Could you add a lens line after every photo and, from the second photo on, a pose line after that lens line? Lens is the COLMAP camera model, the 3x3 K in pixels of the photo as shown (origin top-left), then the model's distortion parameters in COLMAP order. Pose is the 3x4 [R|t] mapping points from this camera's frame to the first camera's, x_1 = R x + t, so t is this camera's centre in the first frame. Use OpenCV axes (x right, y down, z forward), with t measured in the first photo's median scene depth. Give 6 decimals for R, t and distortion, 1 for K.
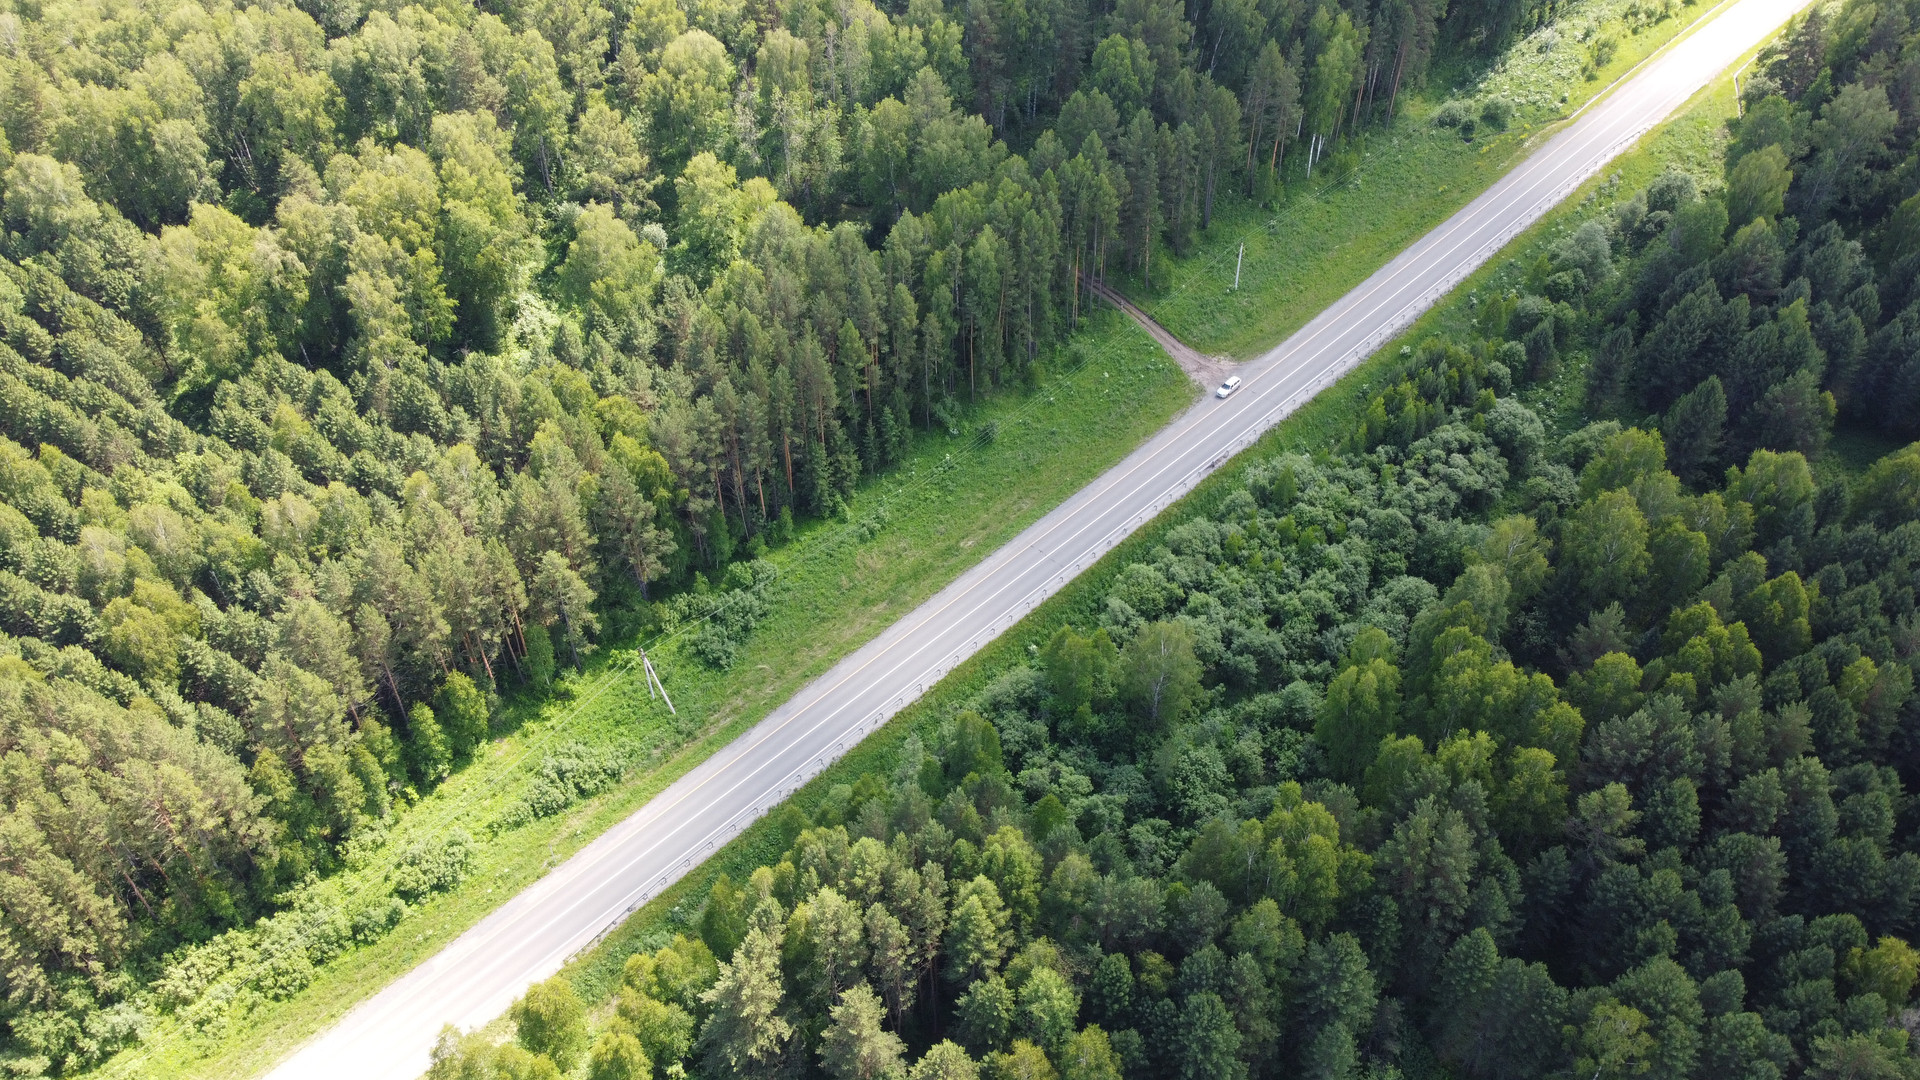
lens RADIAL K [[1440.9, 0, 964.0], [0, 1440.9, 542.3], [0, 0, 1]] dist [0.002026, -0.023228]
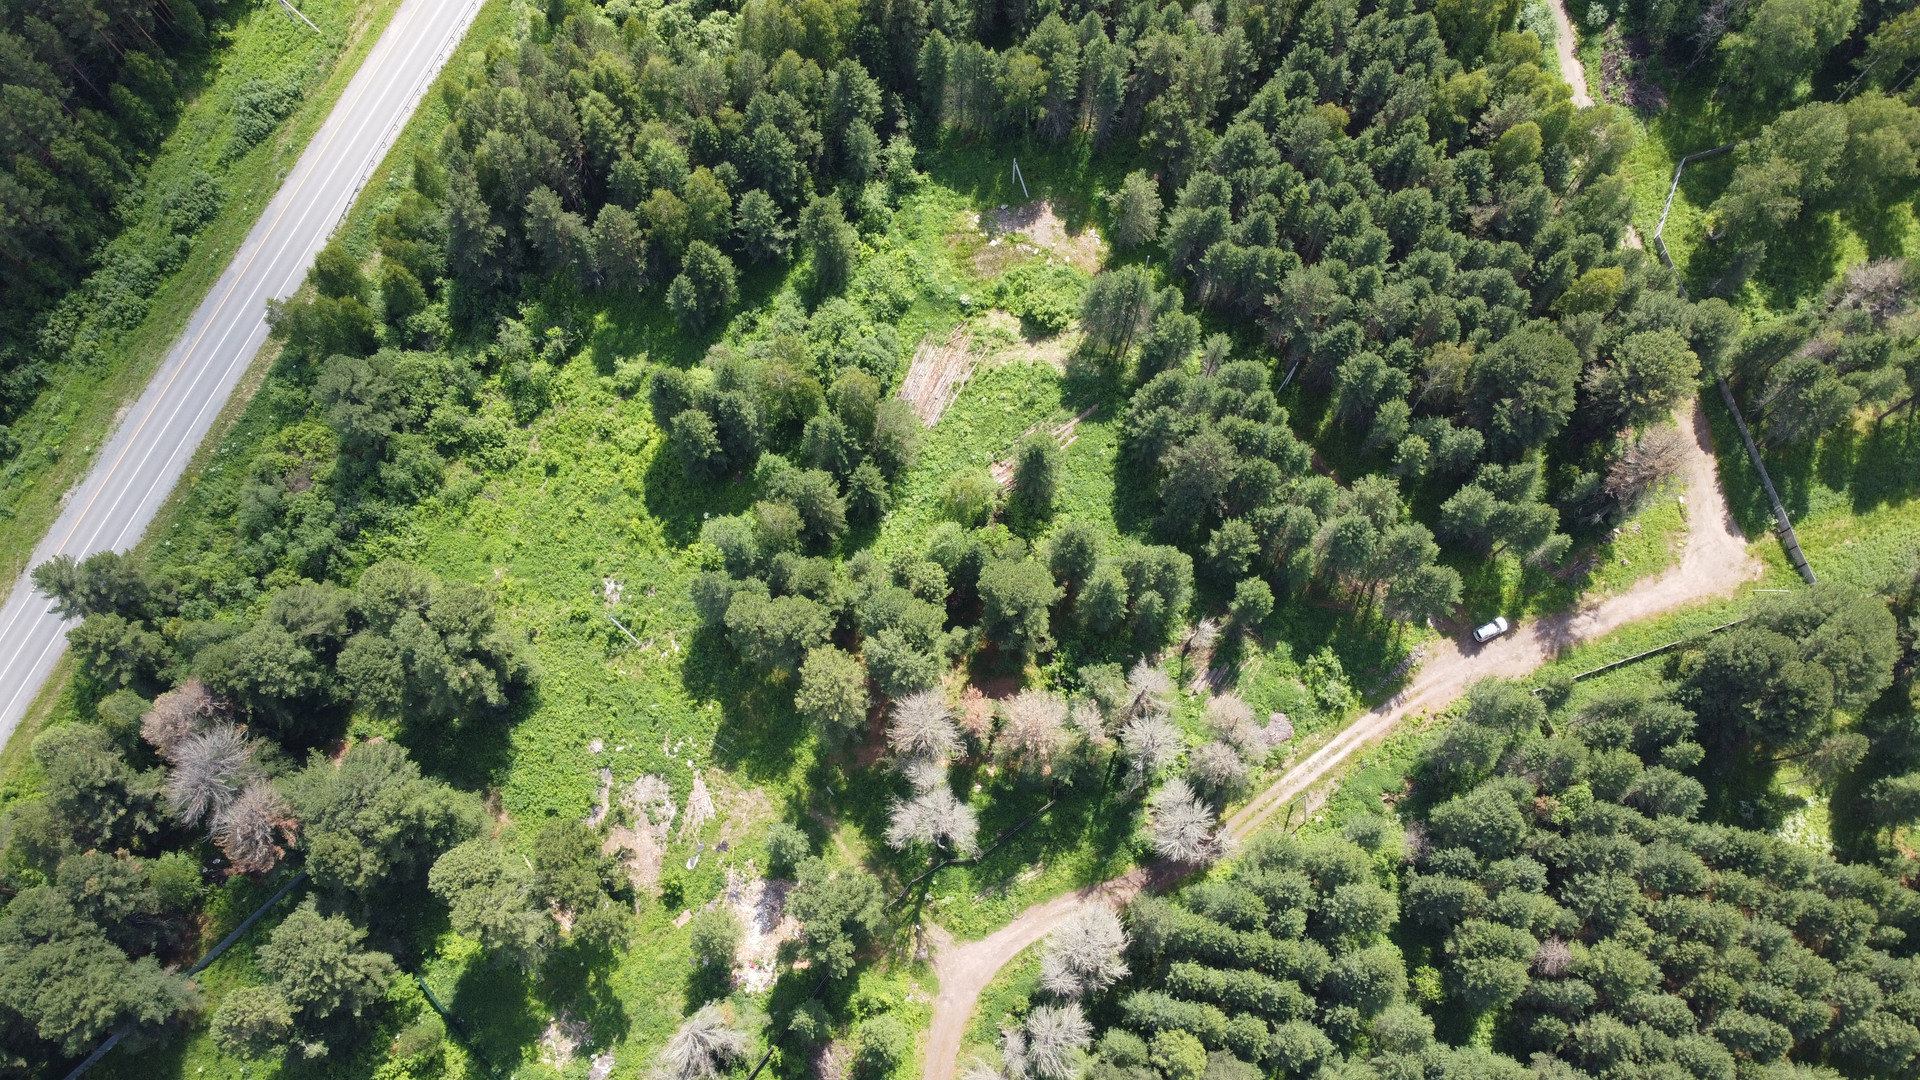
lens RADIAL K [[1455.0, 0, 966.6], [0, 1455.0, 526.2], [0, 0, 1]] dist [0.012287, -0.031515]
pose [[0.943020, -0.316184, 0.103635, 0.073578], [0.216914, 0.820368, 0.529098, -0.096322], [-0.252311, -0.476470, 0.842209, -0.505433]]
